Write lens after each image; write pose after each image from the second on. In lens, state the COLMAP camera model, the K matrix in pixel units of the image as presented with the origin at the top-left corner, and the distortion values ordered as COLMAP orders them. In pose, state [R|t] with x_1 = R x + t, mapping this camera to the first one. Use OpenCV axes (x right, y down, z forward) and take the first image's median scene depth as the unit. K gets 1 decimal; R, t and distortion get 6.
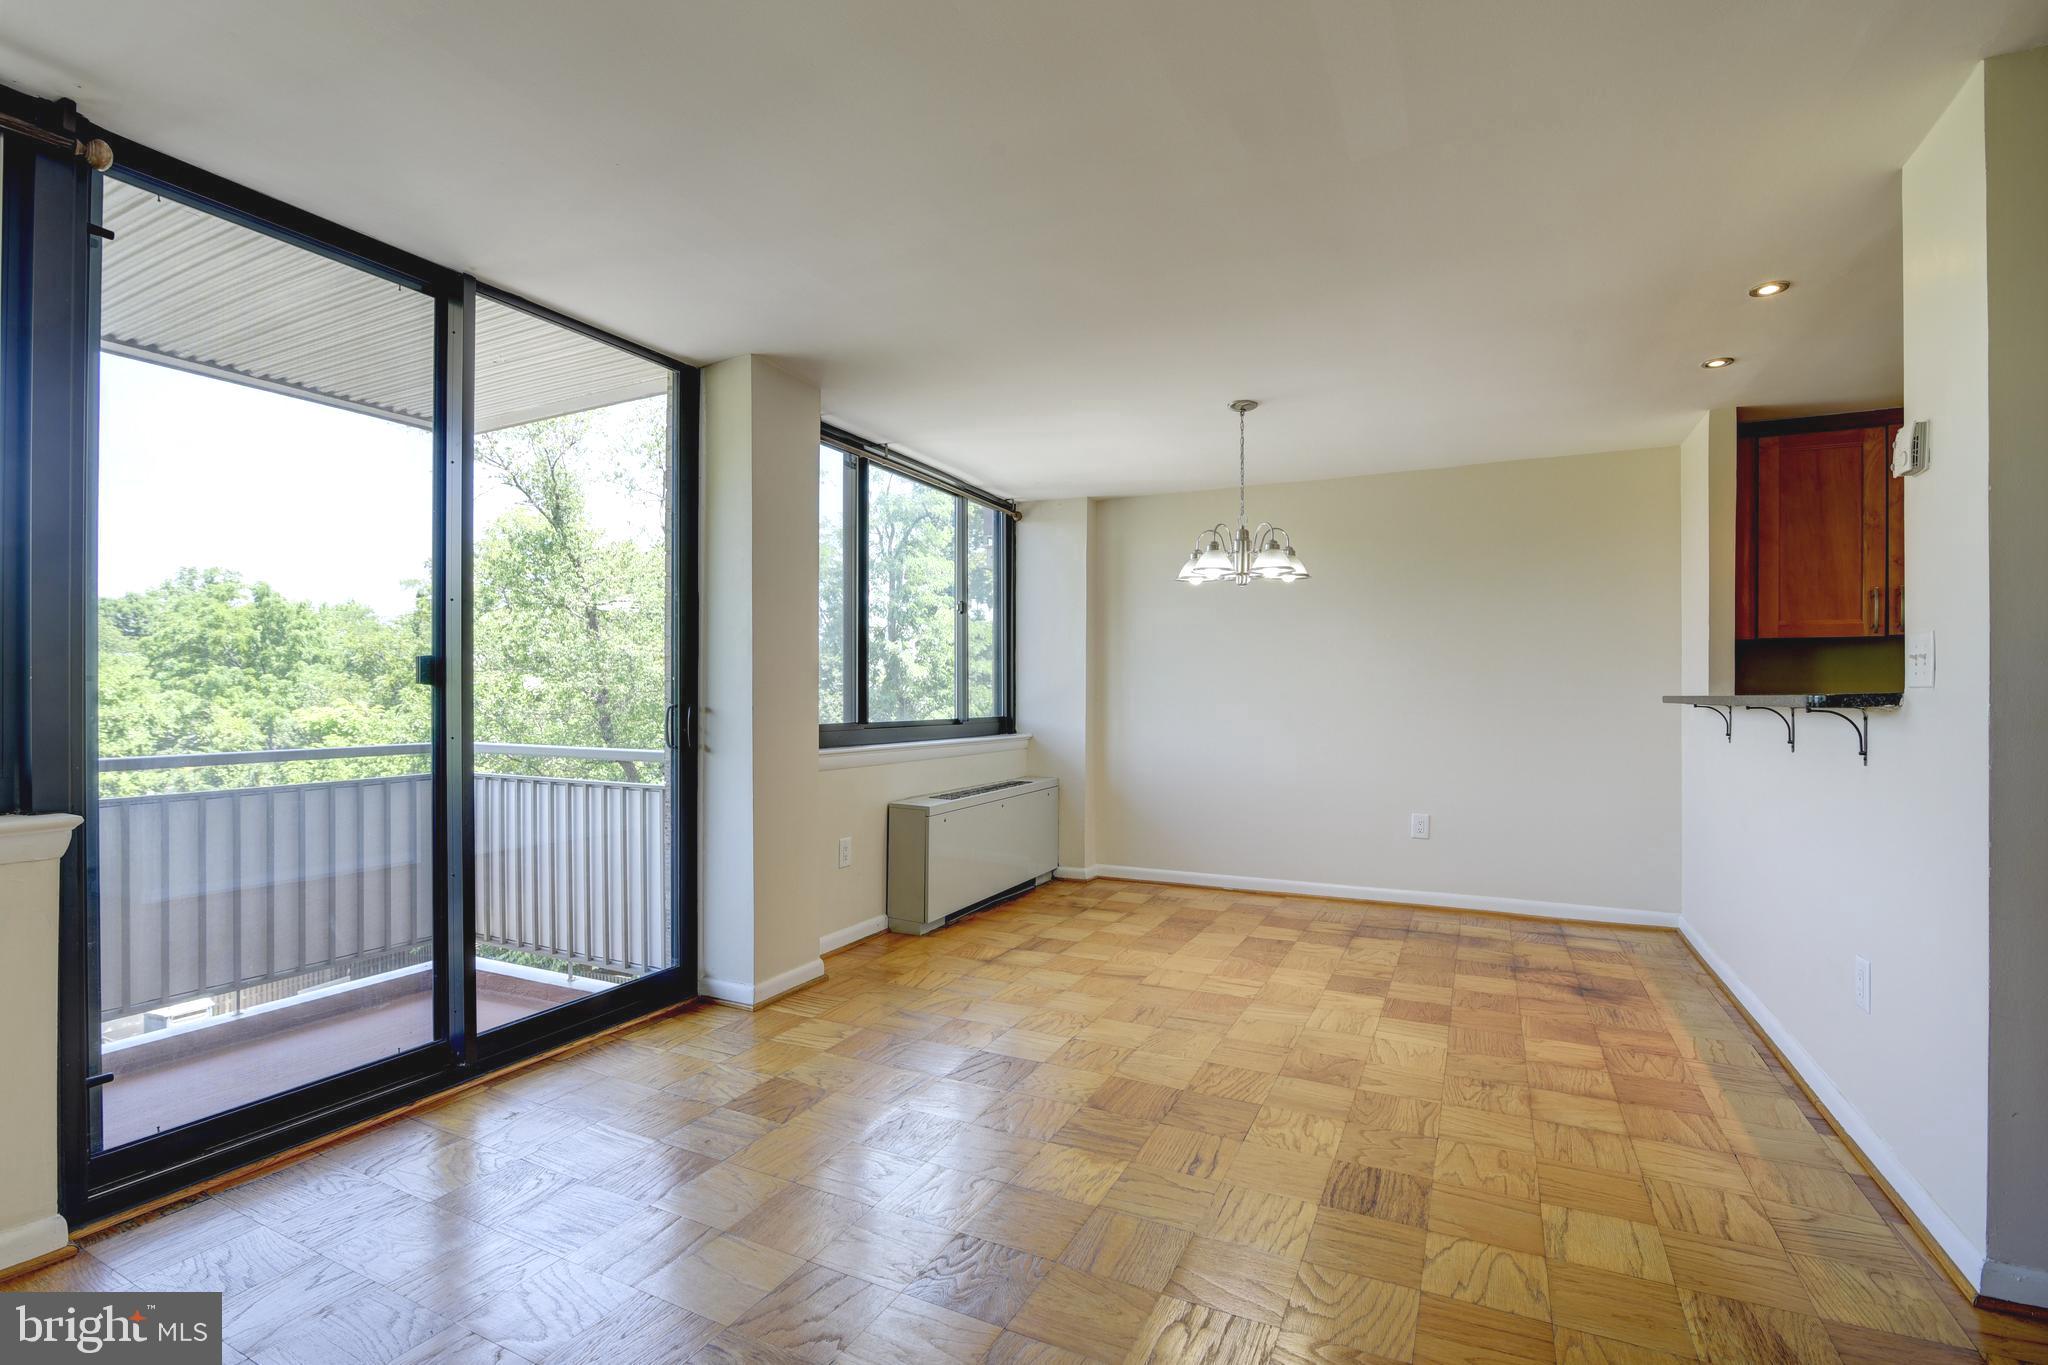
lens RADIAL K [[931.4, 0, 1021.4], [0, 931.4, 693.7], [0, 0, 1]] dist [-0.021680, 0.000330]
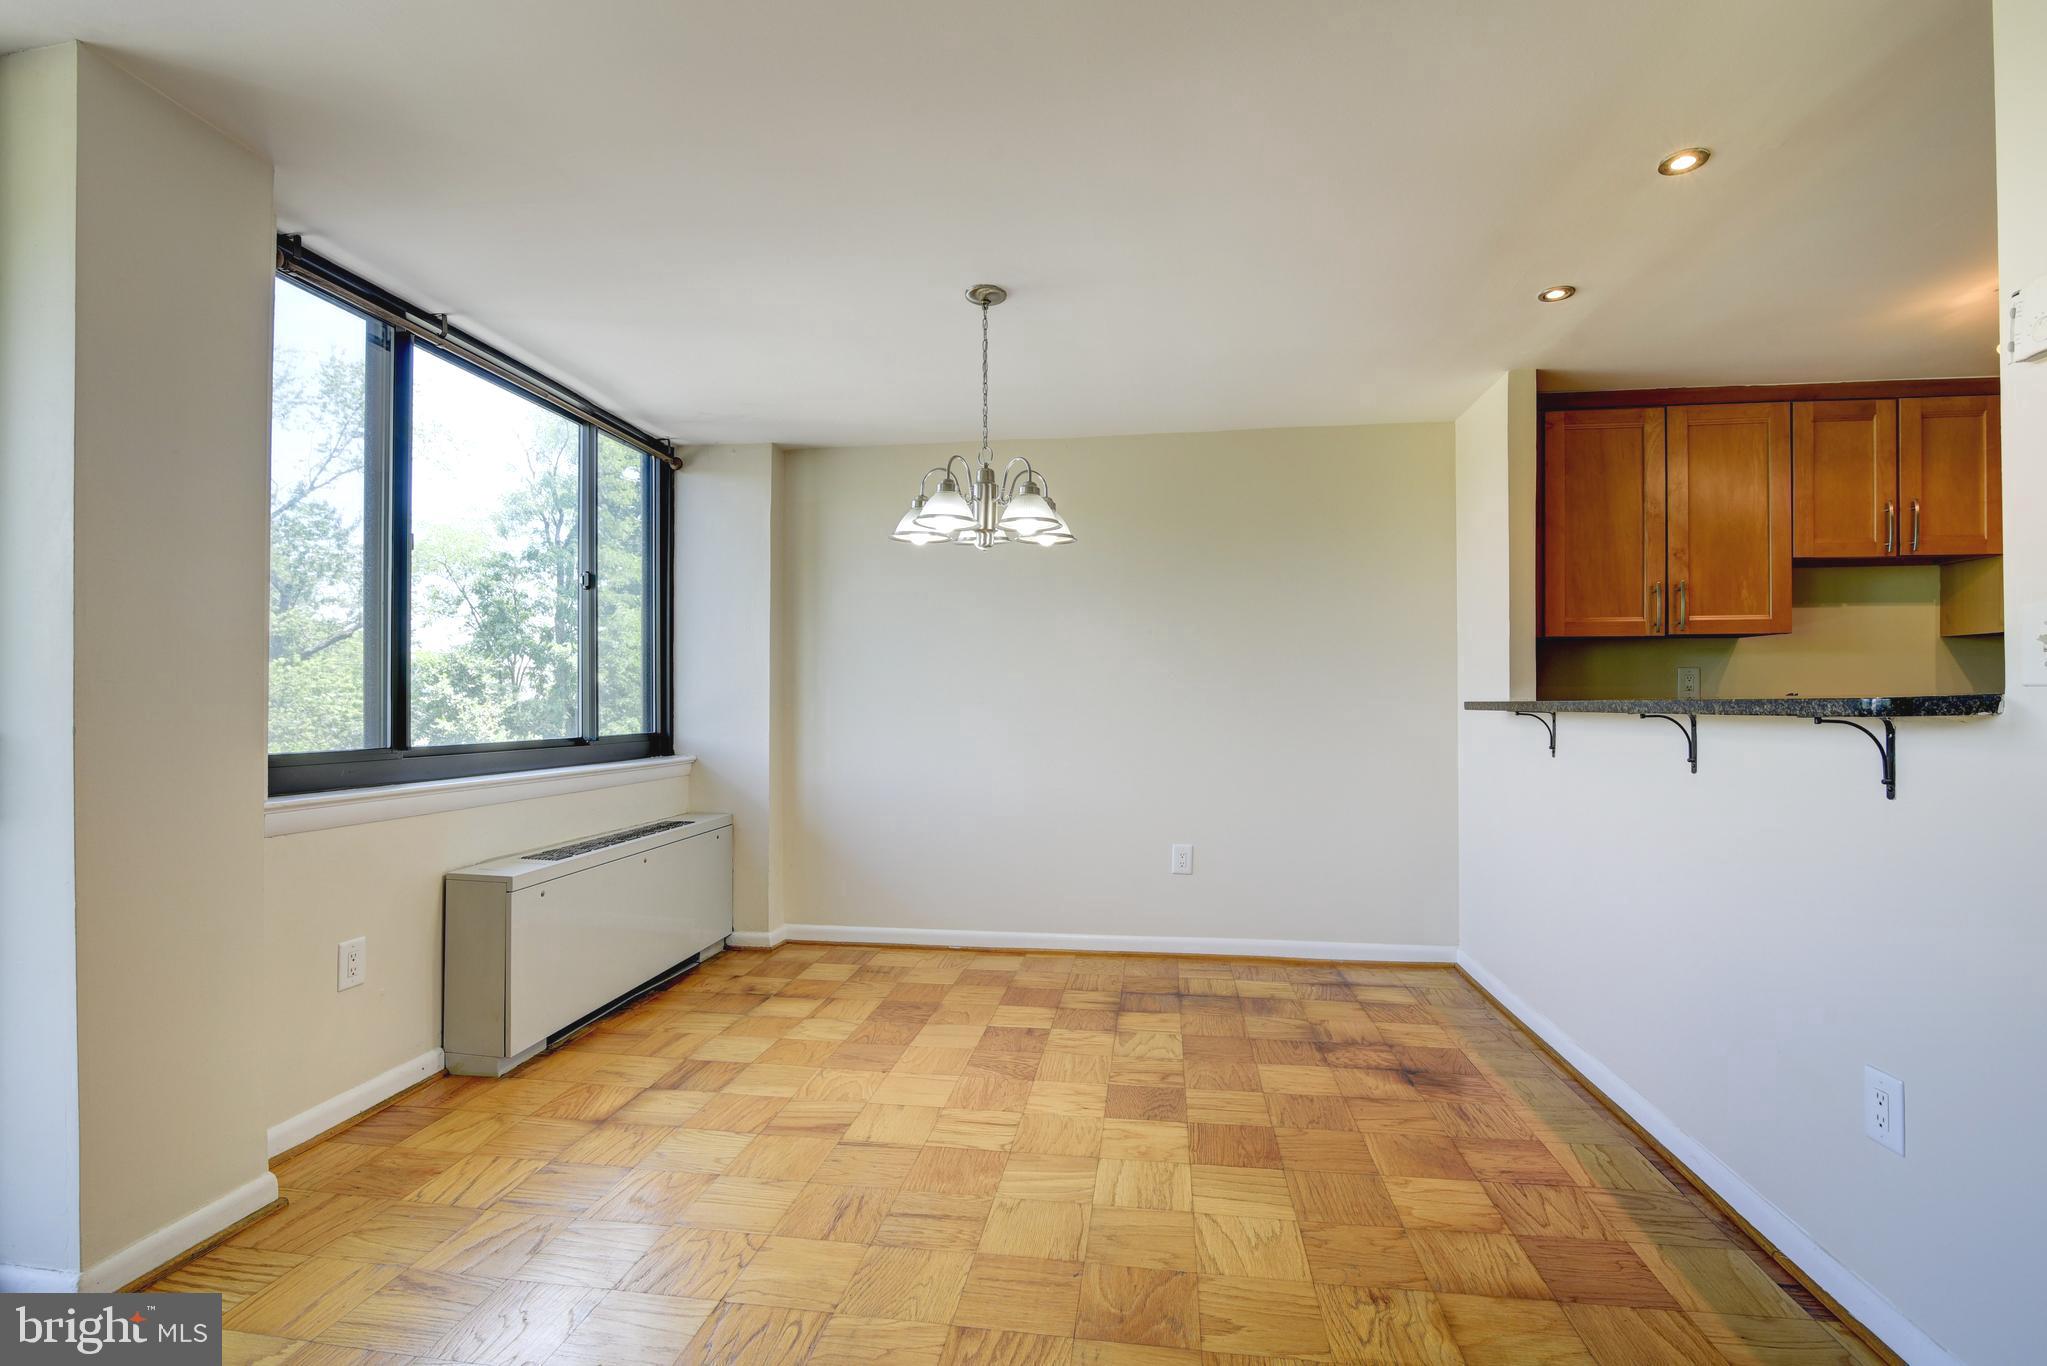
lens RADIAL K [[931.0, 0, 1020.9], [0, 931.0, 694.2], [0, 0, 1]] dist [-0.021680, 0.000330]
pose [[0.951491, -0.000418, 0.307677, 0.043229], [0.003161, 0.999960, -0.008419, 0.001318], [-0.307661, 0.008984, 0.951454, 0.304048]]
